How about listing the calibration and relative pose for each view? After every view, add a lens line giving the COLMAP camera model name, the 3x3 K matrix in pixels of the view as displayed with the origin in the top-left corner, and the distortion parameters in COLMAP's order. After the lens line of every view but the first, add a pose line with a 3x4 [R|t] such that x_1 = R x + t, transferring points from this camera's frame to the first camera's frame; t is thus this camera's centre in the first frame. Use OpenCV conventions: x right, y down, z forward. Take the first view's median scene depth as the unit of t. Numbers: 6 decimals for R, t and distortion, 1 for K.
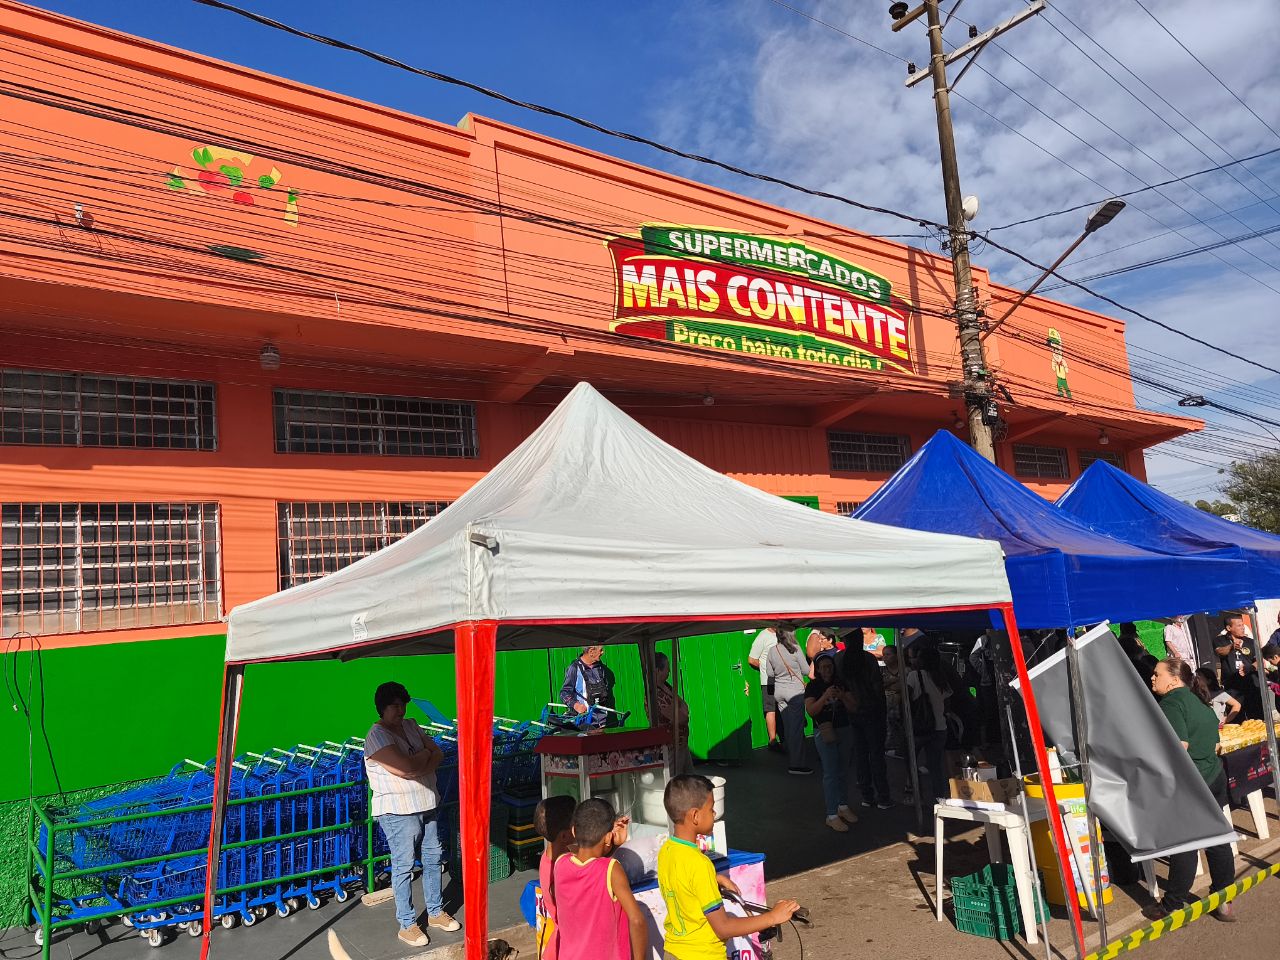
lens RADIAL K [[858.2, 0, 628.0], [0, 858.2, 486.3], [0, 0, 1]] dist [0.017624, -0.027475]
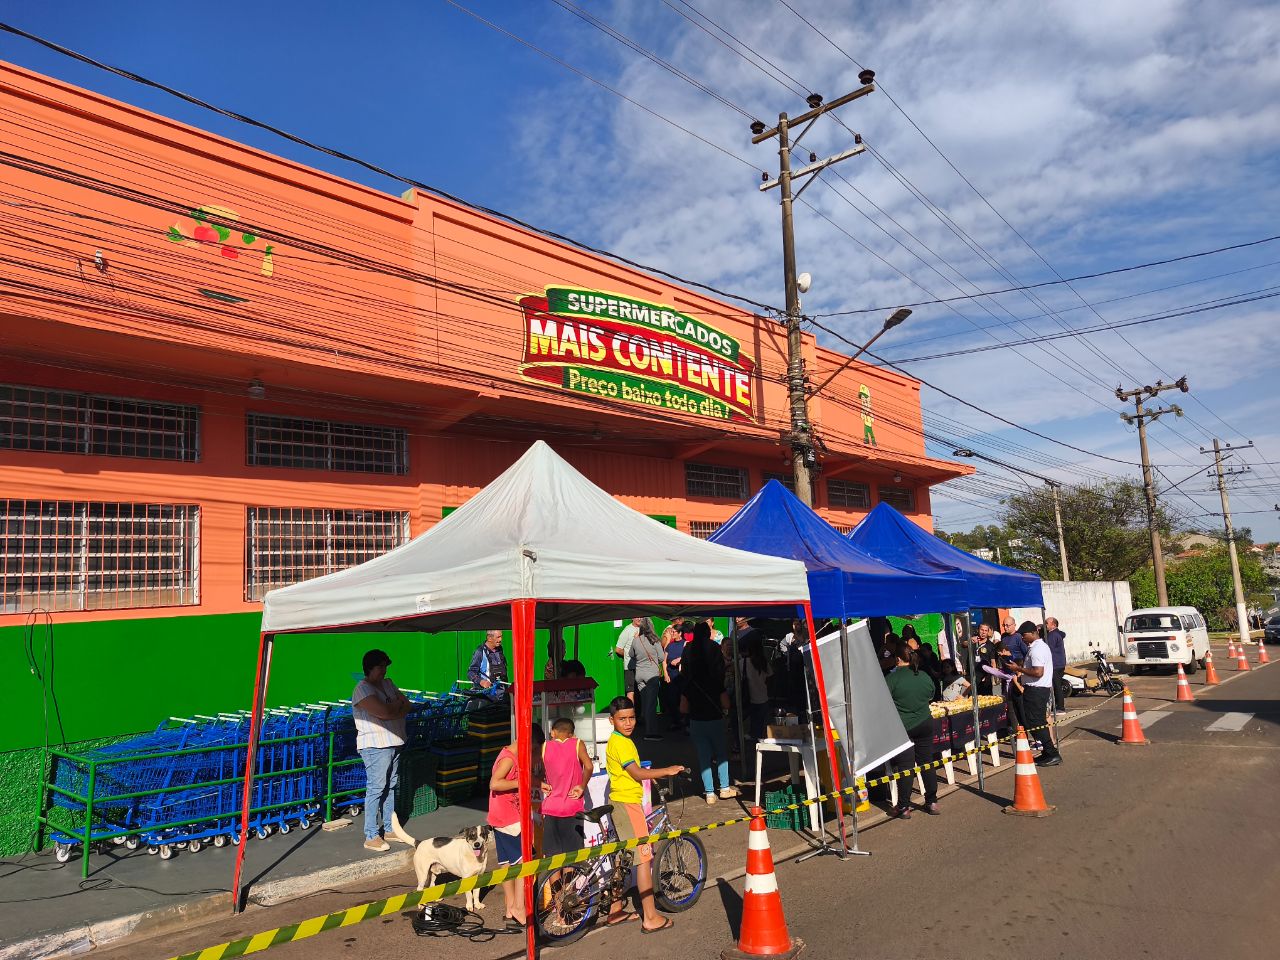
lens RADIAL K [[881.8, 0, 643.7], [0, 881.8, 476.9], [0, 0, 1]] dist [0.020130, -0.038388]
pose [[0.977259, 0.053921, 0.205077, -0.111538], [-0.051238, 0.998517, -0.018374, -0.026244], [-0.205764, 0.007448, 0.978573, -0.293950]]
